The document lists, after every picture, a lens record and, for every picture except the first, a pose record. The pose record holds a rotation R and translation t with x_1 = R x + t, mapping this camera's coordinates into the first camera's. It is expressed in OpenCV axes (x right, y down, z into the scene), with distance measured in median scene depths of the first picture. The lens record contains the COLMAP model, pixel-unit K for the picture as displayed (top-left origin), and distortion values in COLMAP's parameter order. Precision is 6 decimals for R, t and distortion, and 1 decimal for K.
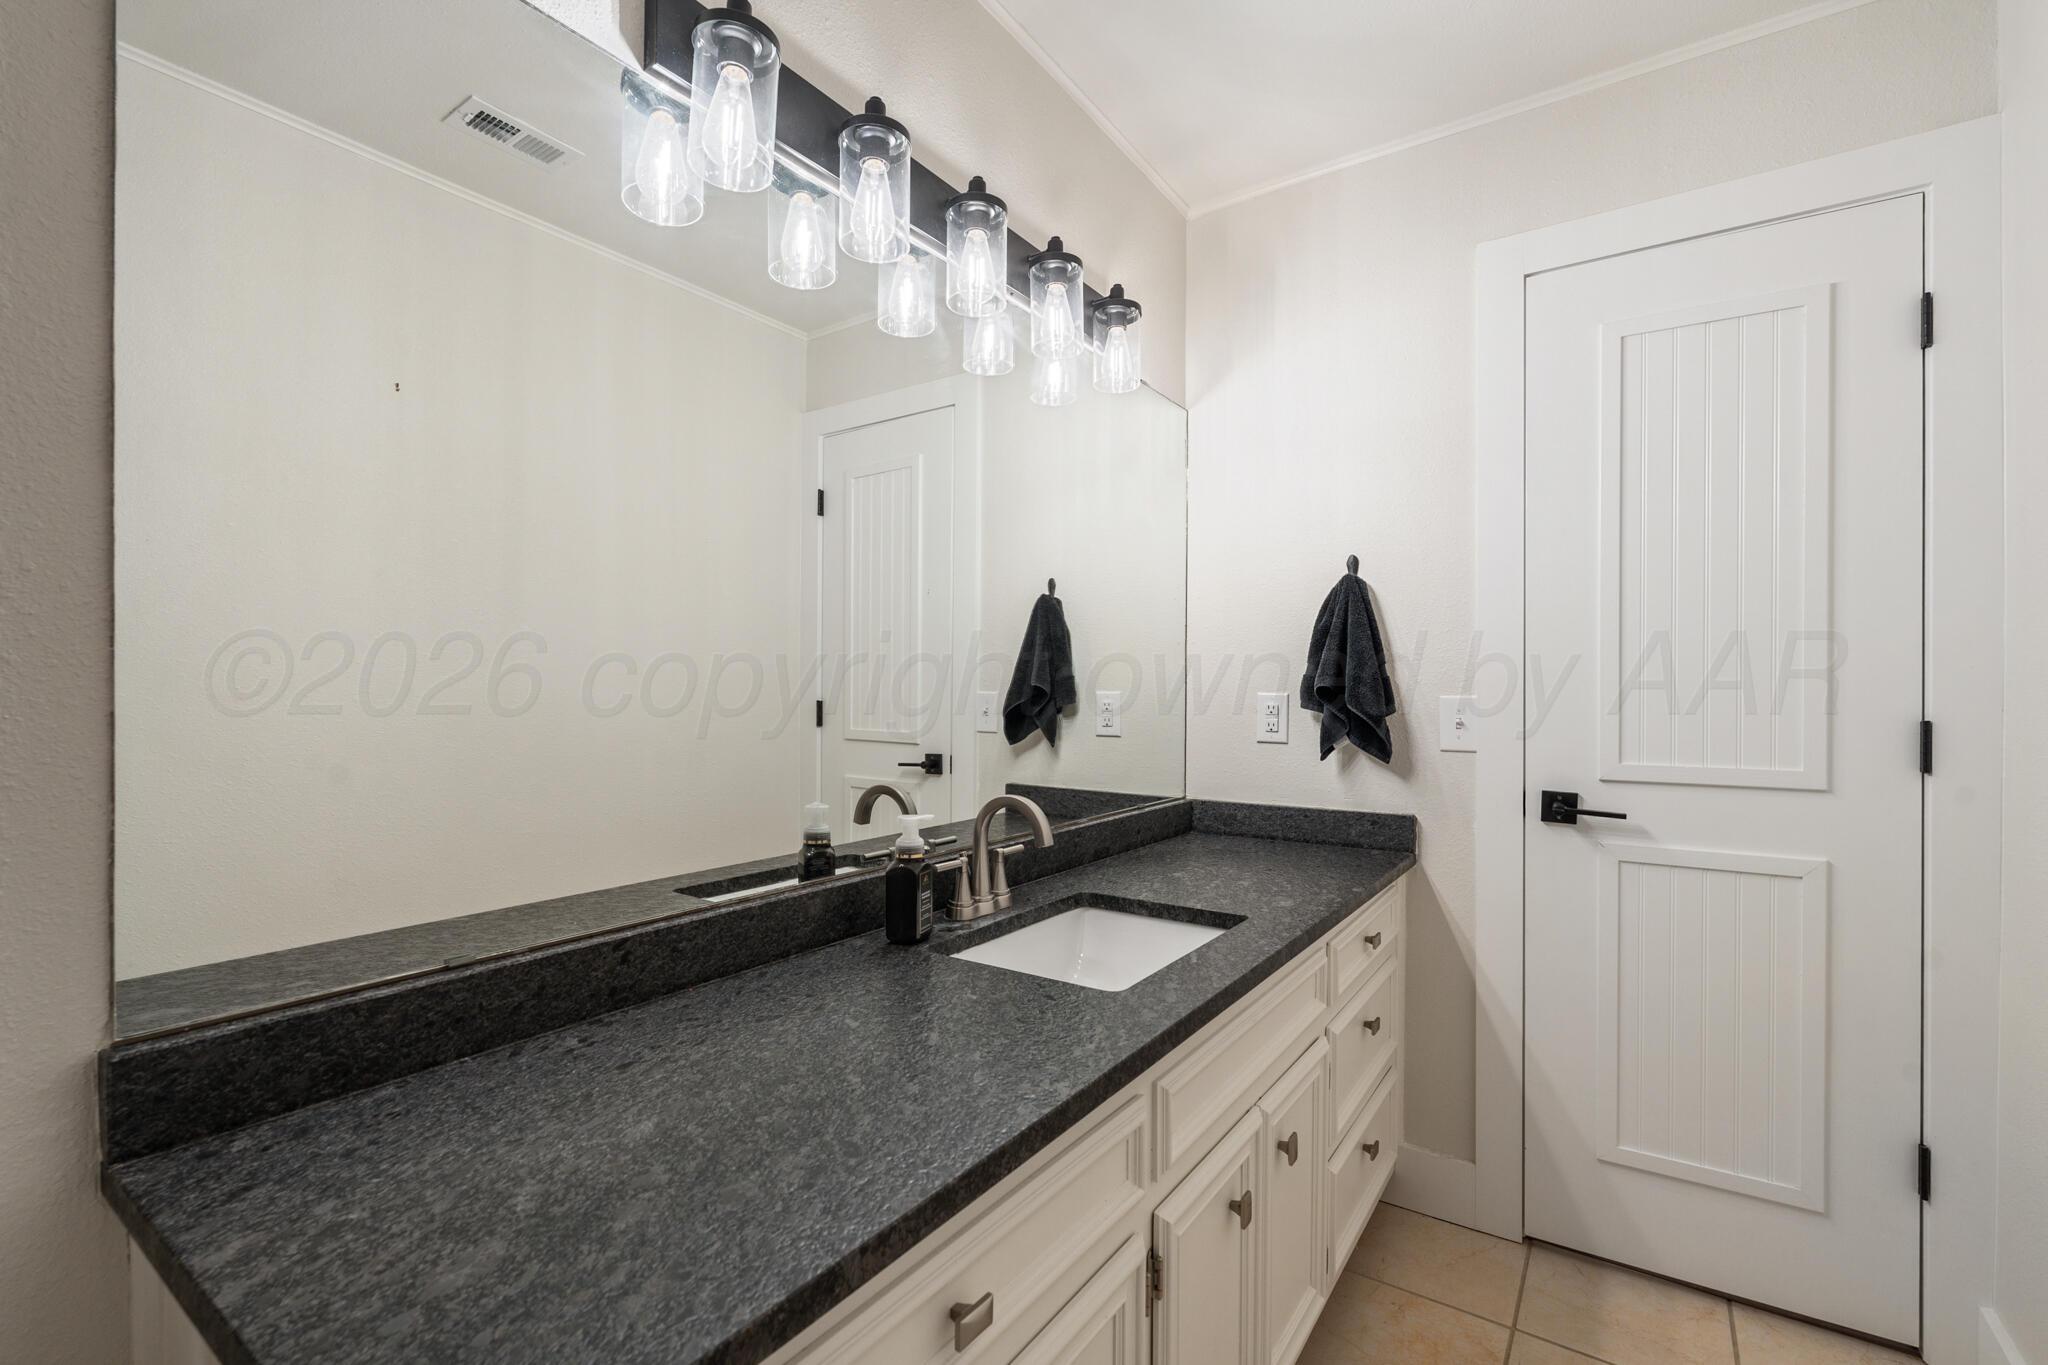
lens RADIAL K [[915.5, 0, 1030.2], [0, 915.5, 689.9], [0, 0, 1]] dist [-0.001446, -0.000276]
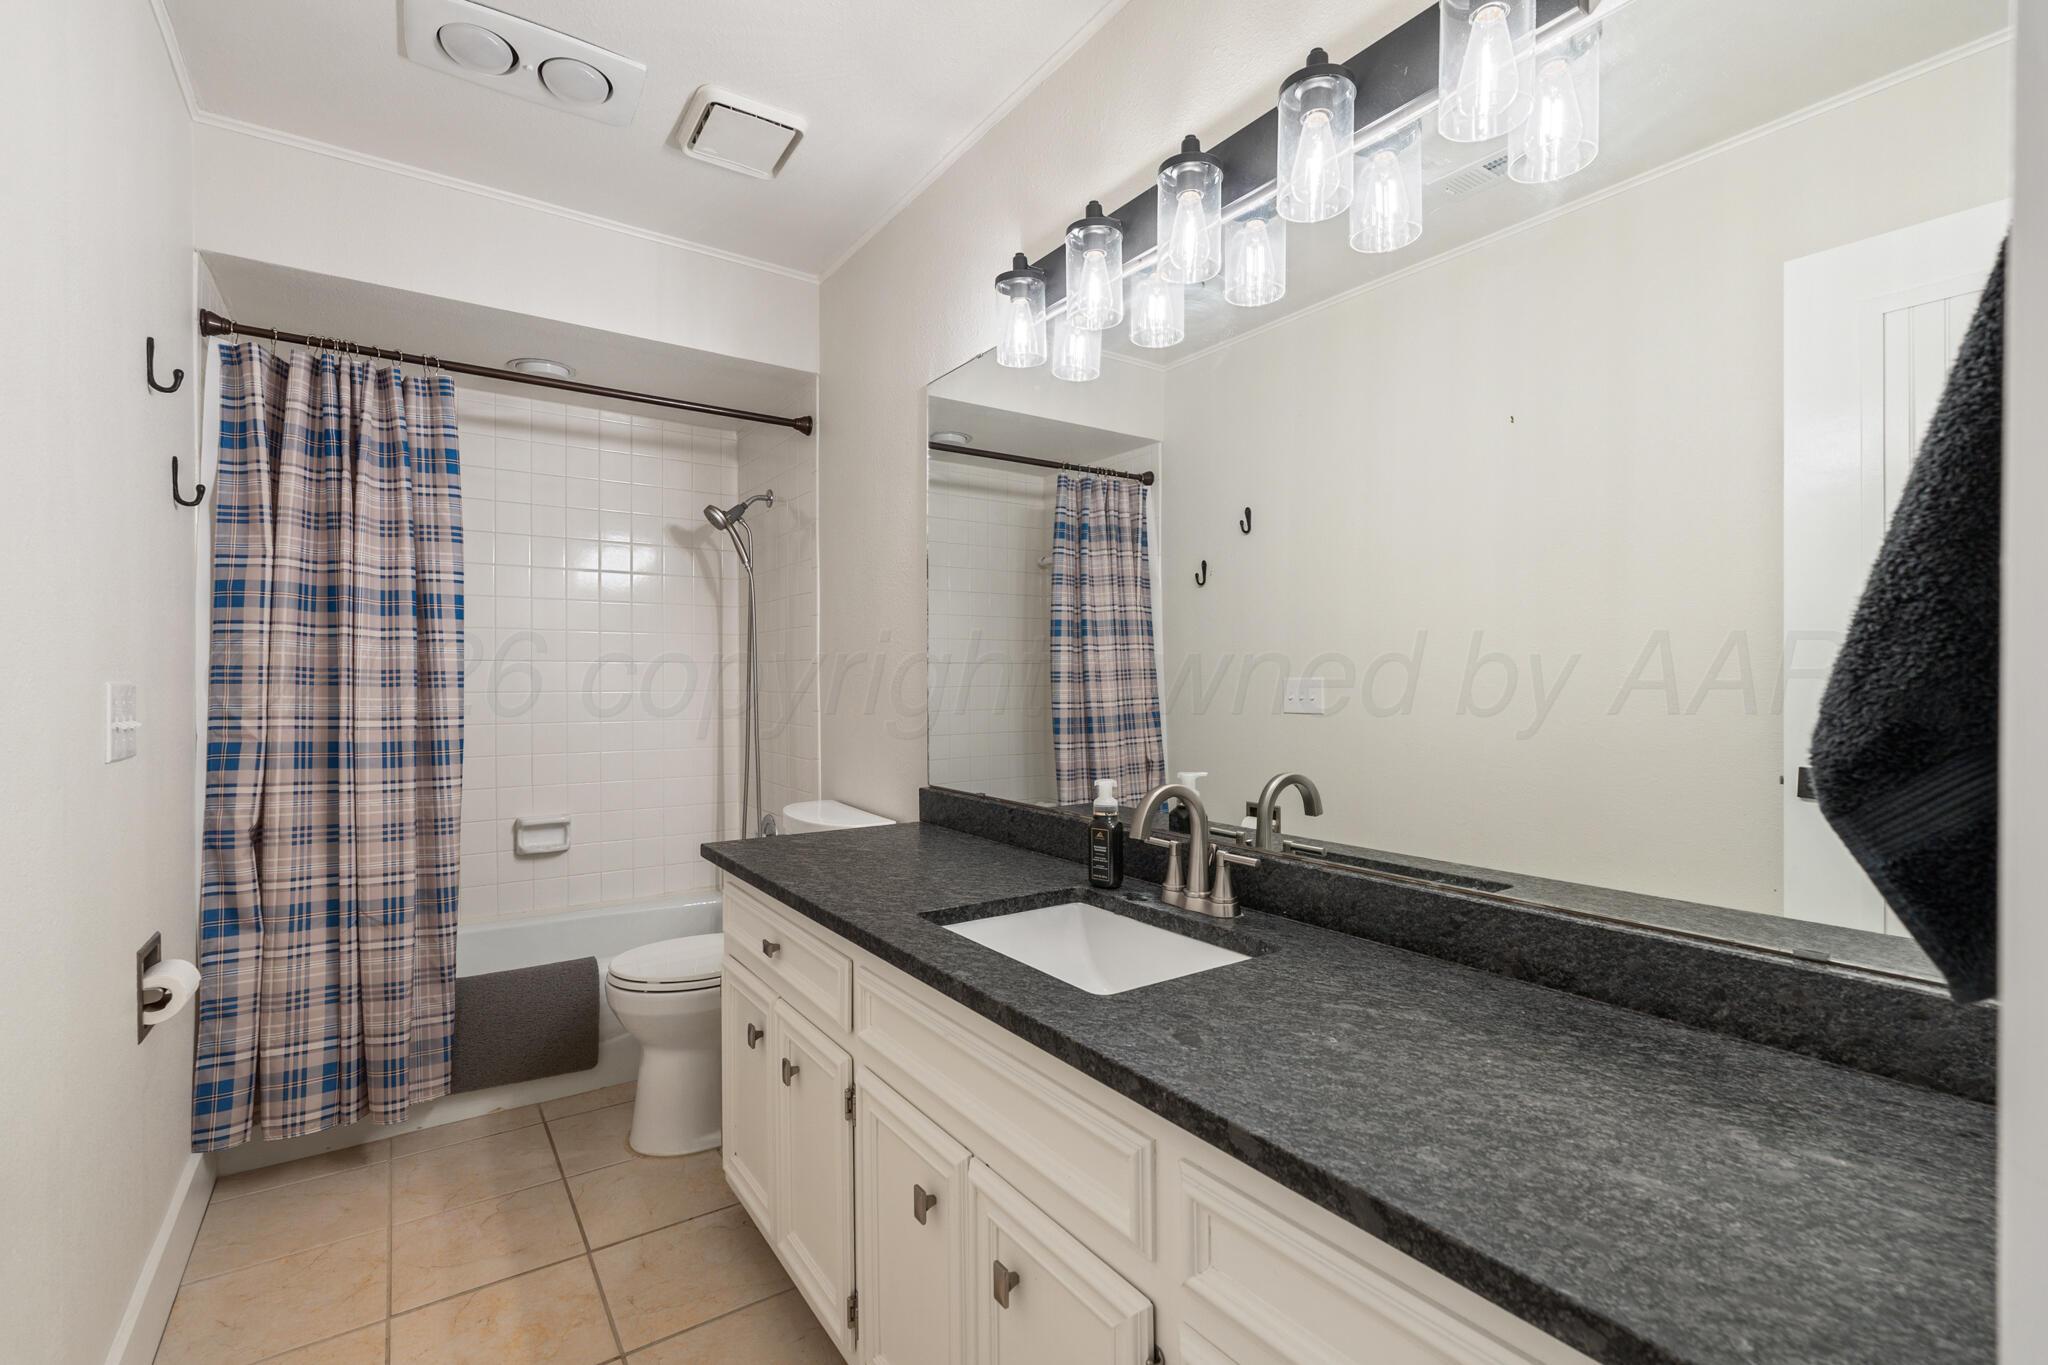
lens RADIAL K [[915.5, 0, 1030.2], [0, 915.5, 689.9], [0, 0, 1]] dist [-0.001446, -0.000276]
pose [[-0.367803, 0.006471, -0.929881, 0.891318], [-0.003189, 0.999961, 0.008220, 0.009573], [0.929898, 0.005988, -0.367768, 1.190156]]
